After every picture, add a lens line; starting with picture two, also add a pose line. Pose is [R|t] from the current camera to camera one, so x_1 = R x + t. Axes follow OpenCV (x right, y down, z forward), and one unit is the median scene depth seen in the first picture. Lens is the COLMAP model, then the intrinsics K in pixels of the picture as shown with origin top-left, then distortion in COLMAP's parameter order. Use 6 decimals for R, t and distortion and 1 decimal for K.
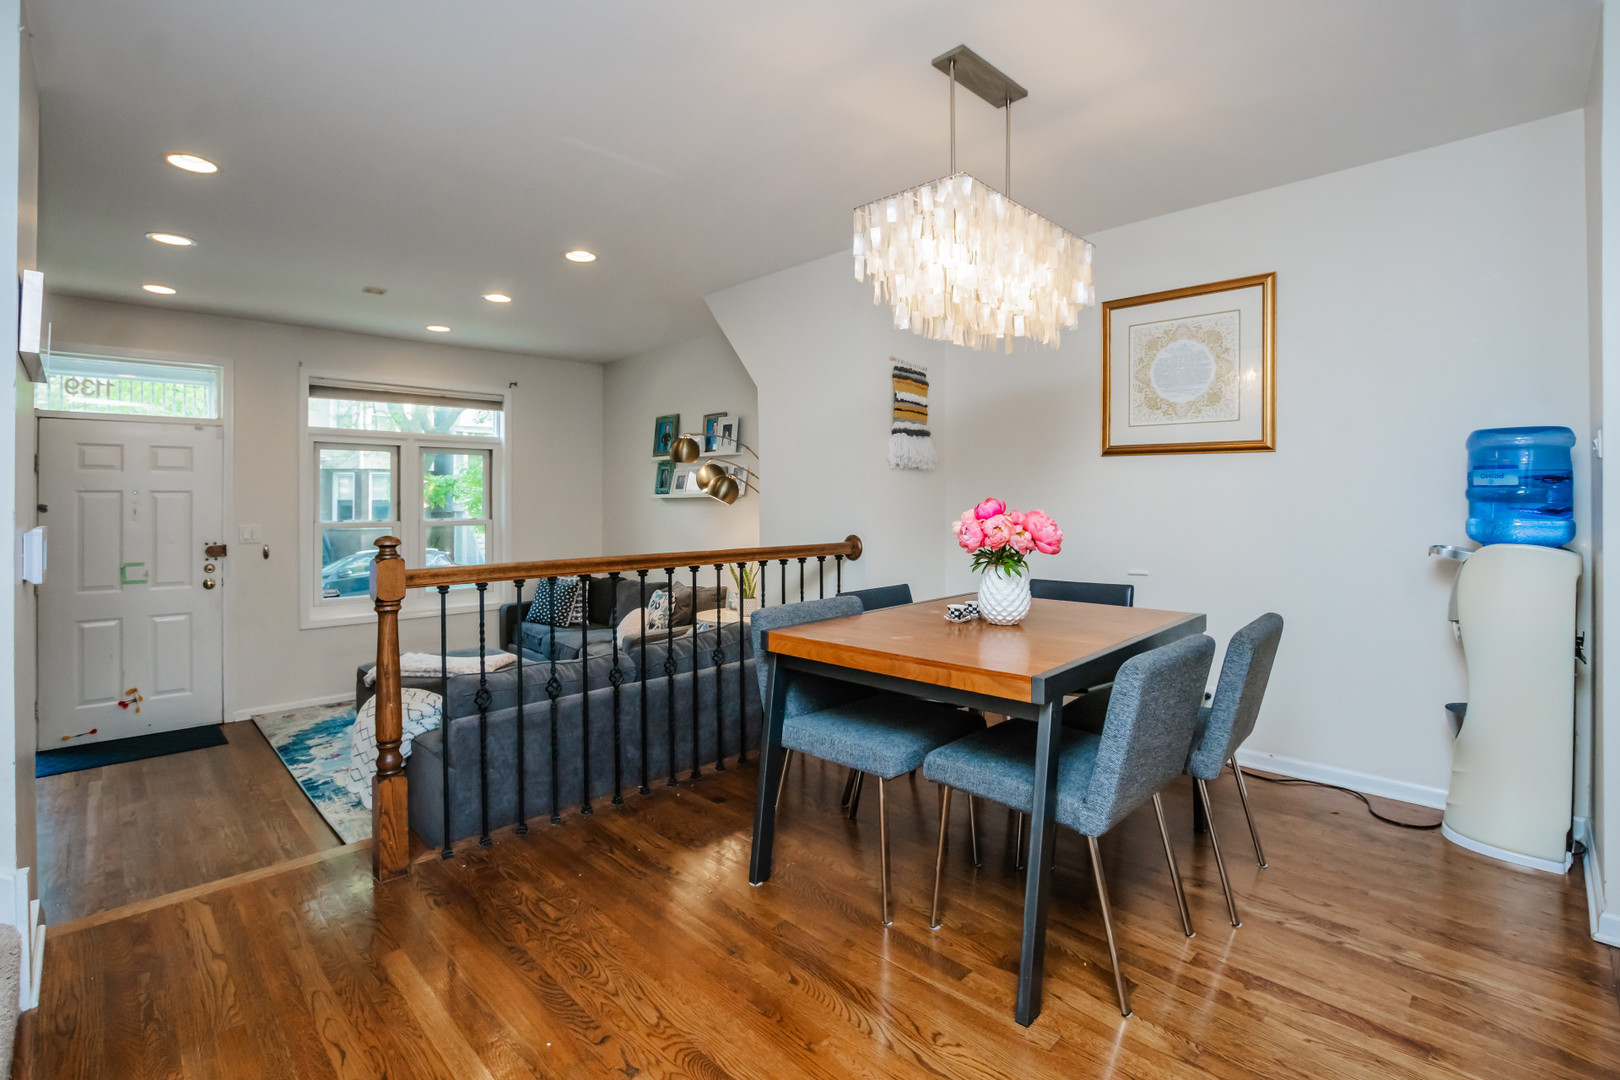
lens RADIAL K [[747.3, 0, 813.4], [0, 747.3, 495.7], [0, 0, 1]] dist [-0.026902, 0.000332]
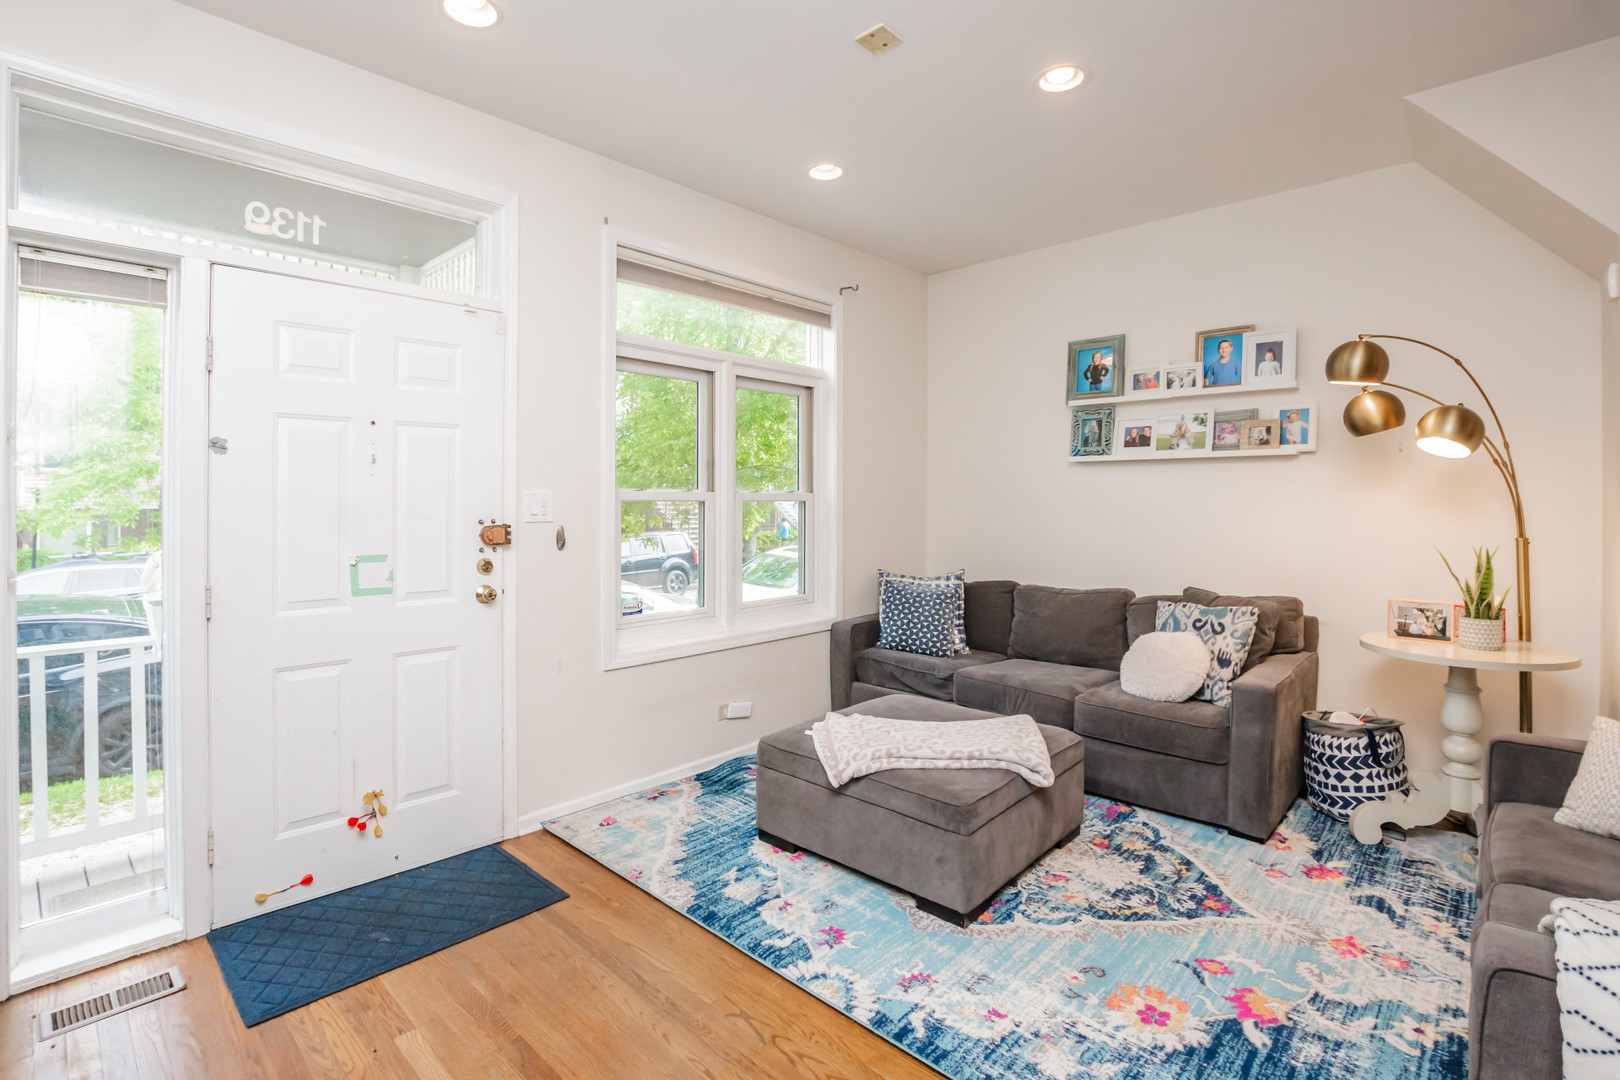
lens RADIAL K [[755.7, 0, 798.0], [0, 755.7, 504.2], [0, 0, 1]] dist [-0.027445, 0.000428]
pose [[0.999529, 0.007773, 0.029681, -0.662182], [-0.008133, 0.999895, 0.012012, 0.048012], [-0.029584, -0.012248, 0.999487, 0.465764]]
